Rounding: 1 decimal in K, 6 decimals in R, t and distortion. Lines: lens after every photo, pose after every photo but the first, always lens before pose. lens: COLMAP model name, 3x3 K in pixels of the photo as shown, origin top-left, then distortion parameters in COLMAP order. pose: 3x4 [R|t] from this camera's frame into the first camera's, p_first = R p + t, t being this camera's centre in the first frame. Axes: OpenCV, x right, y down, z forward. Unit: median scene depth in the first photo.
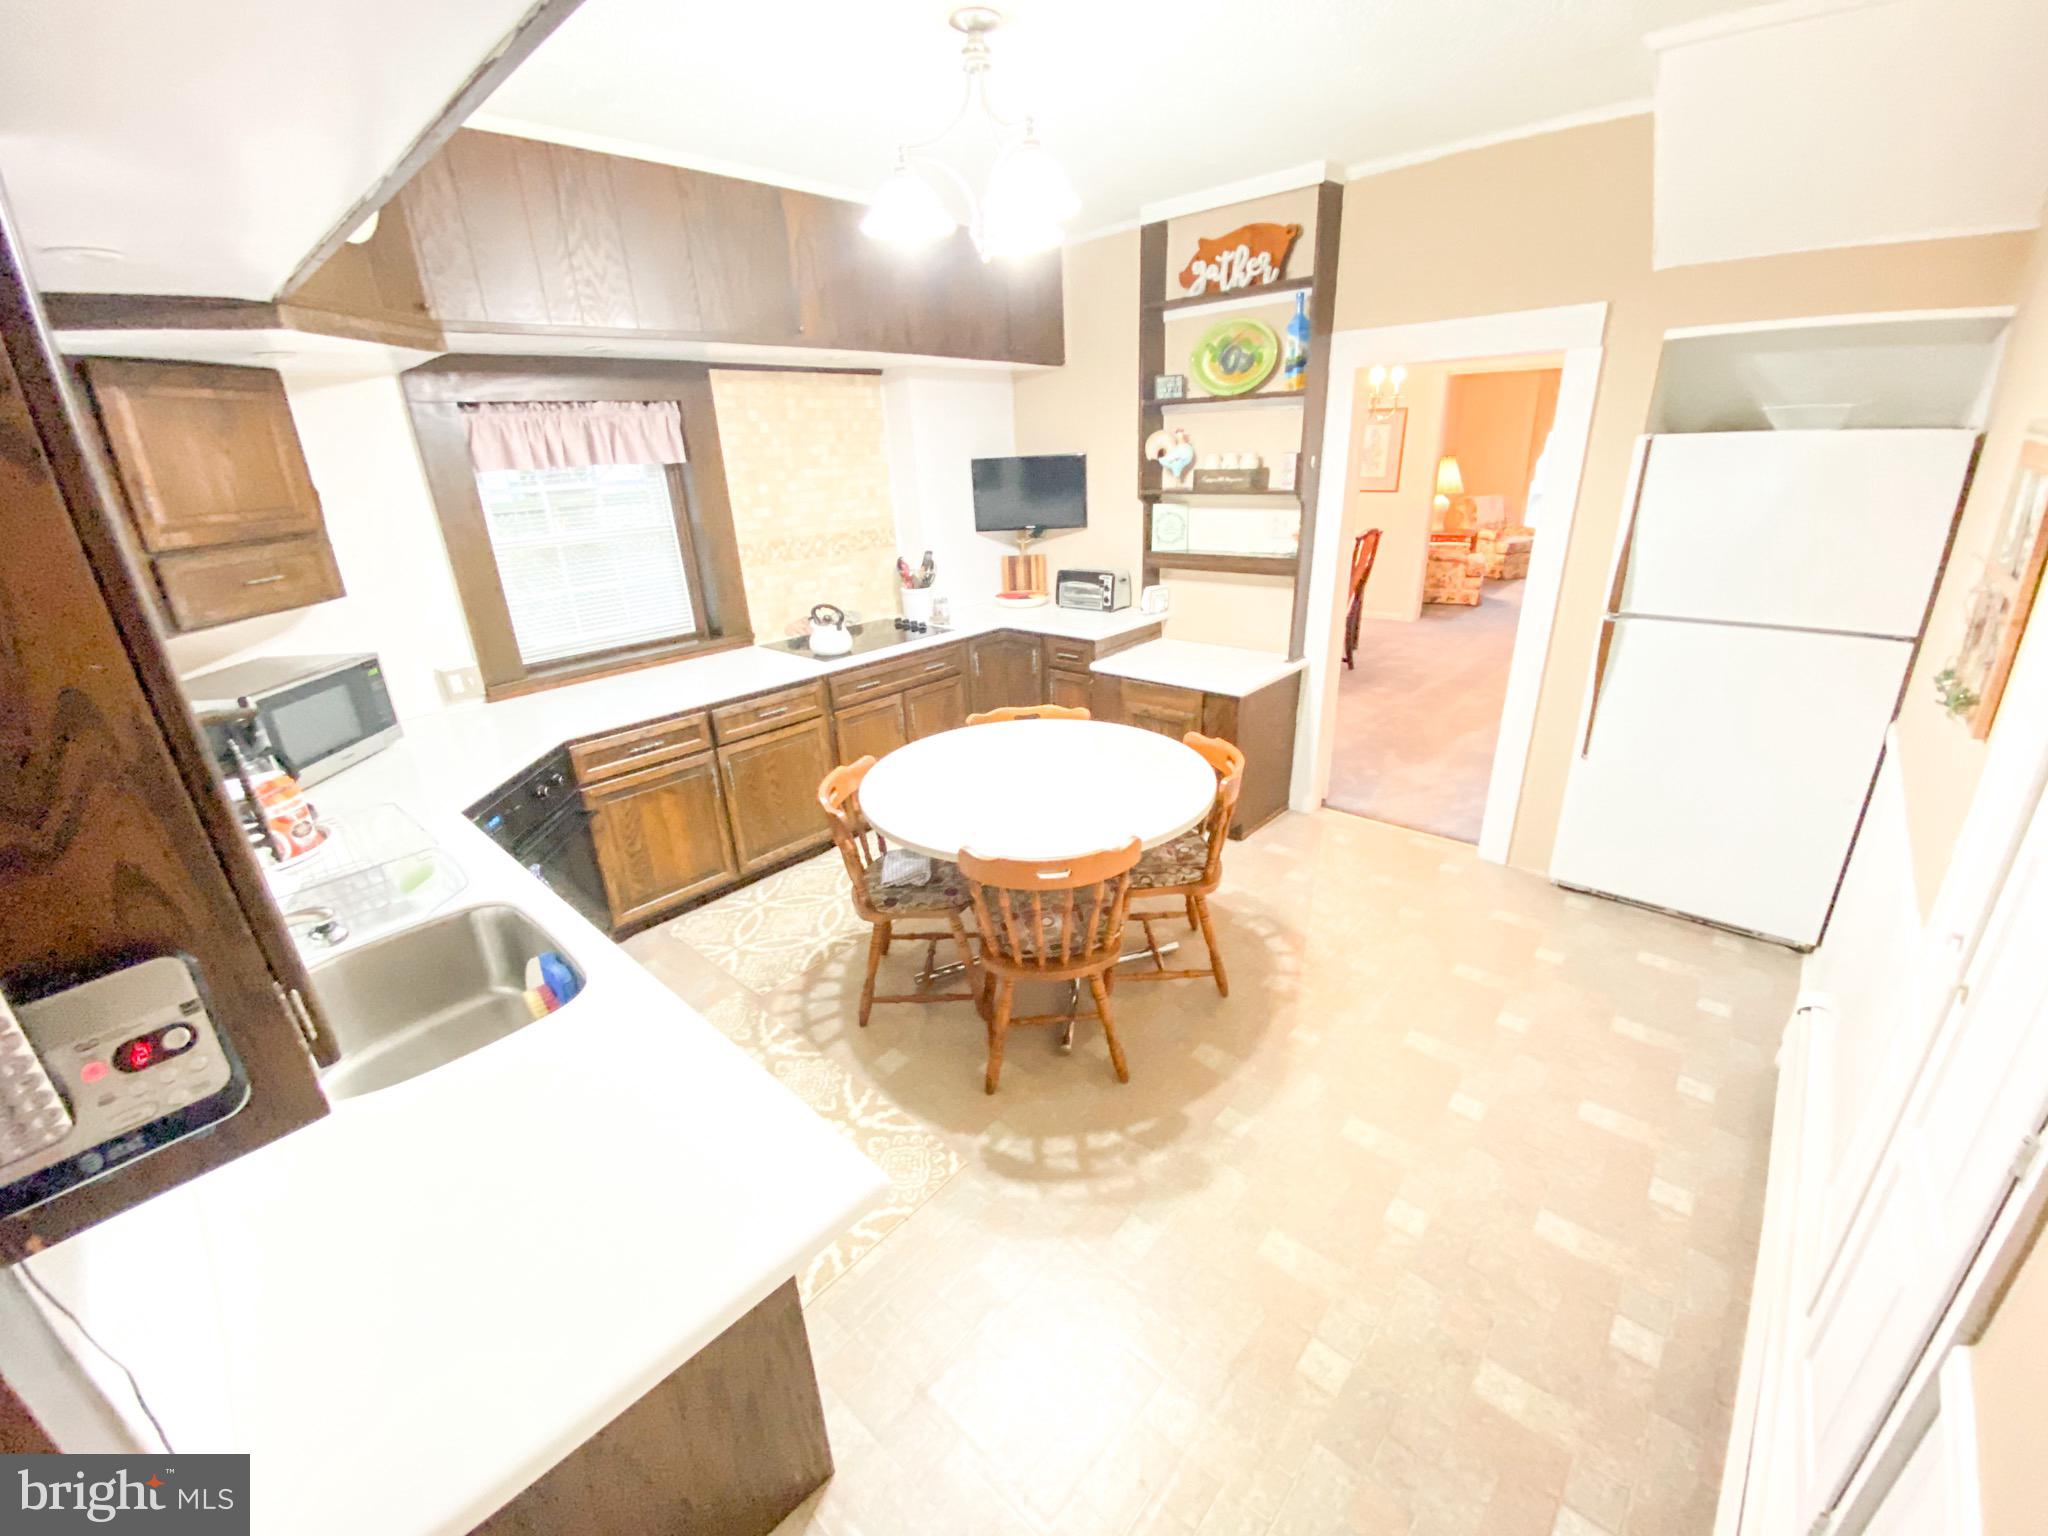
lens RADIAL K [[828.3, 0, 1020.1], [0, 828.3, 765.8], [0, 0, 1]] dist [-0.012956, -0.002724]
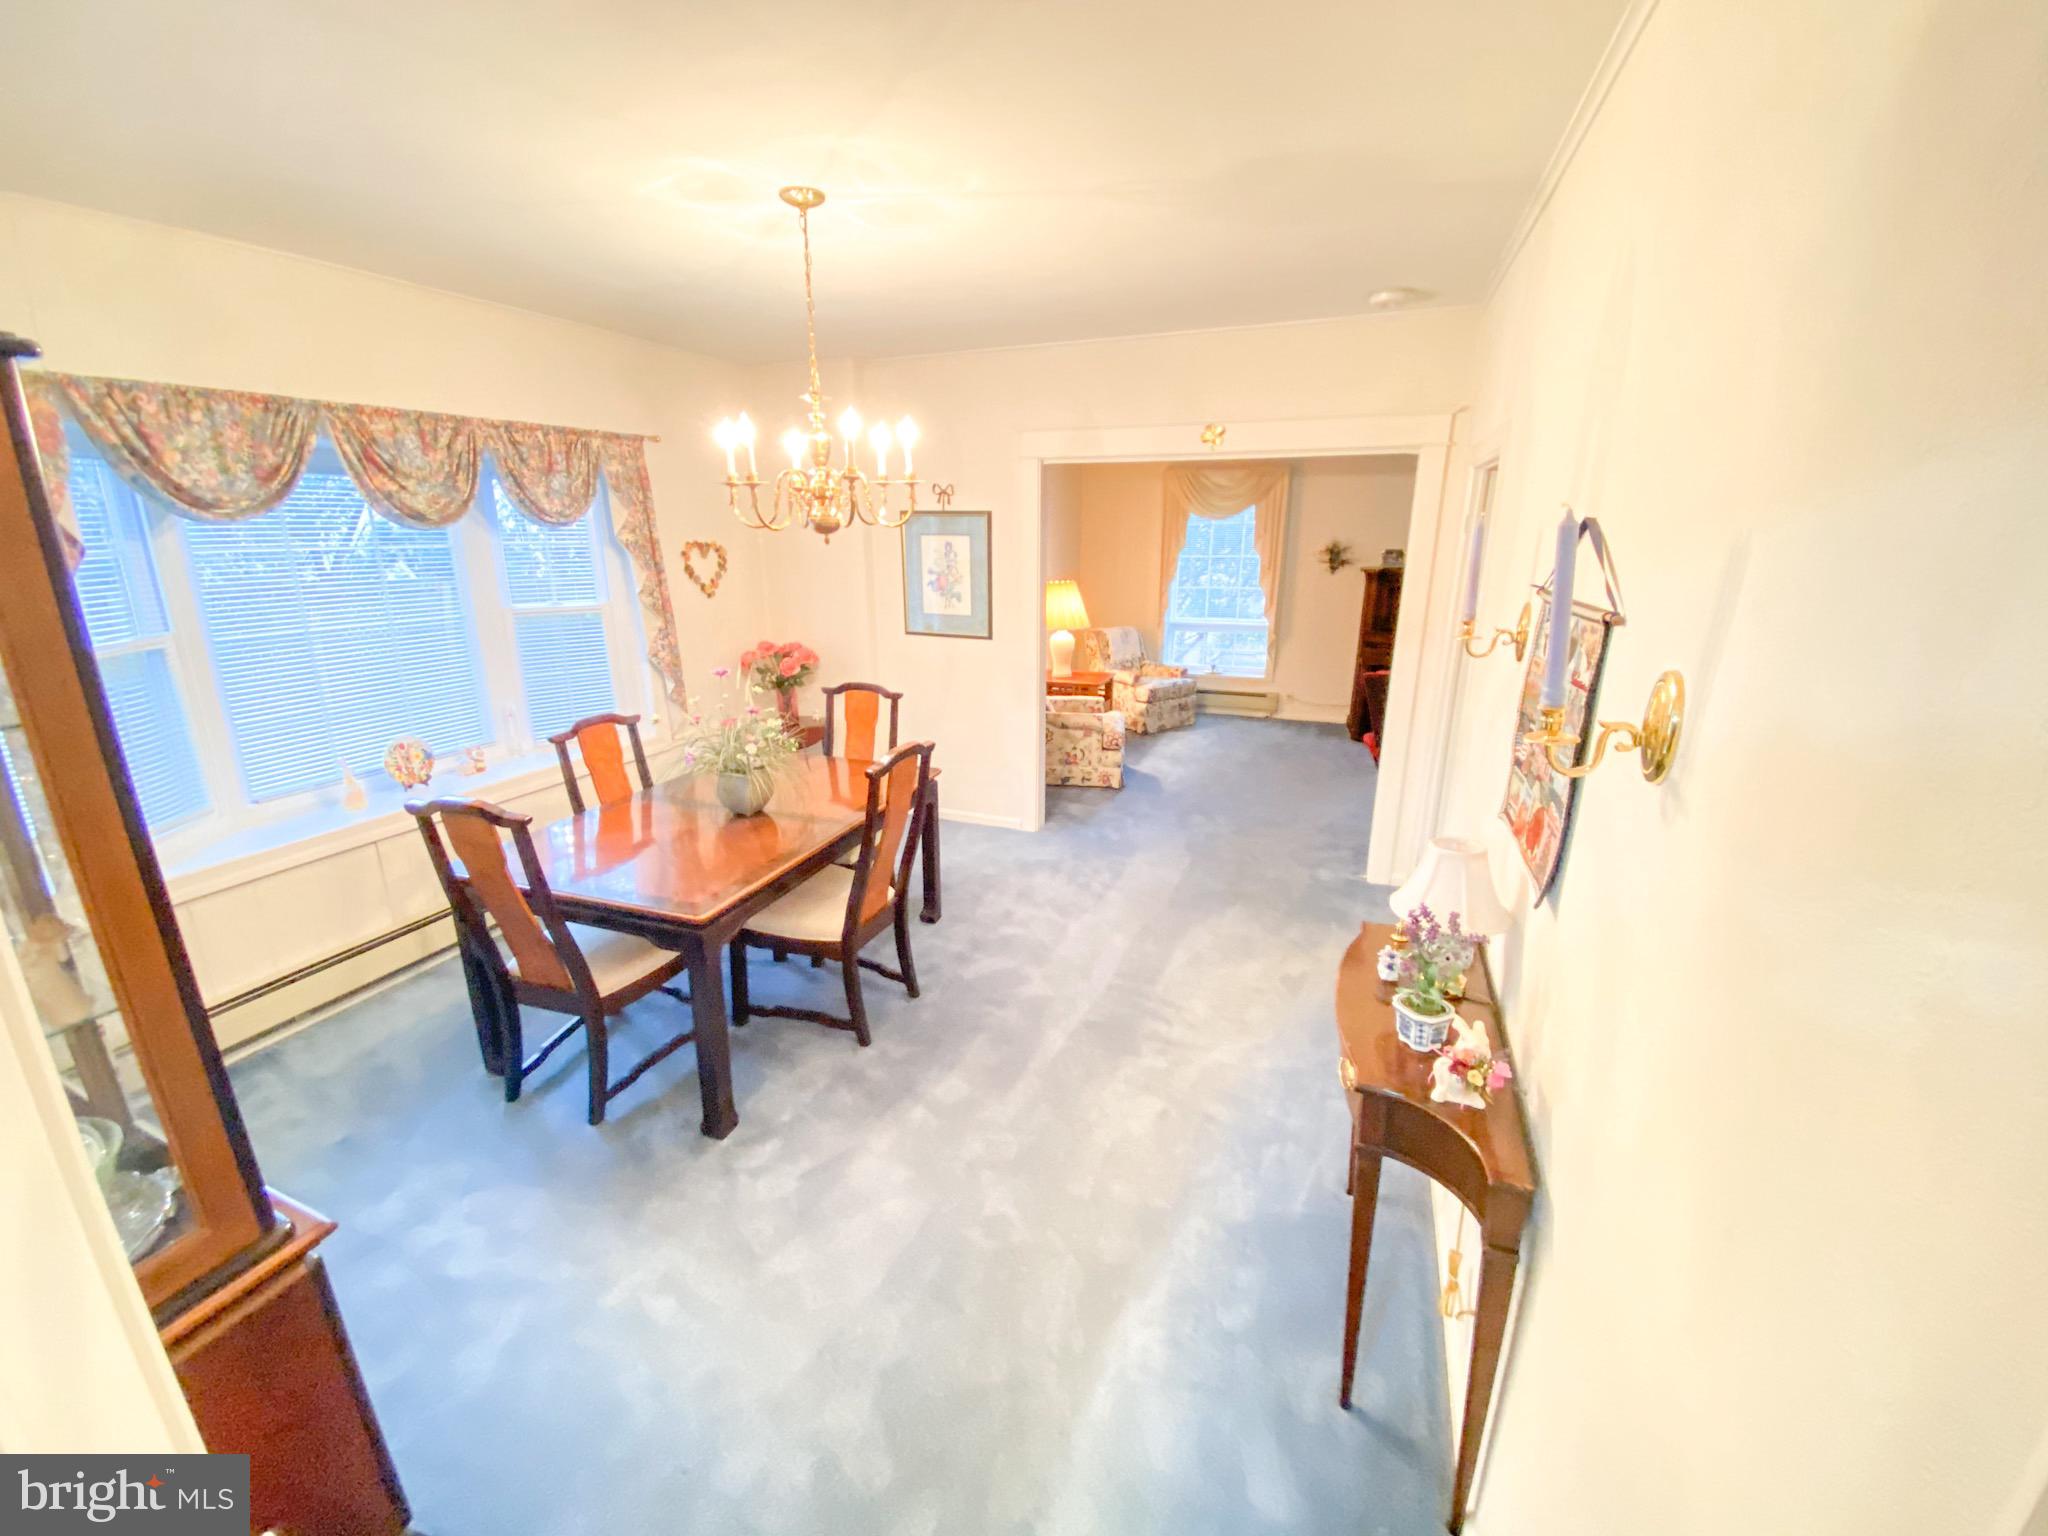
lens RADIAL K [[828.3, 0, 1031.2], [0, 828.3, 774.1], [0, 0, 1]] dist [-0.012956, -0.002724]
pose [[0.925463, -0.061948, 0.373739, 0.214082], [0.099387, 0.991687, -0.081730, -0.153257], [-0.365569, 0.112782, 0.923926, 0.362620]]
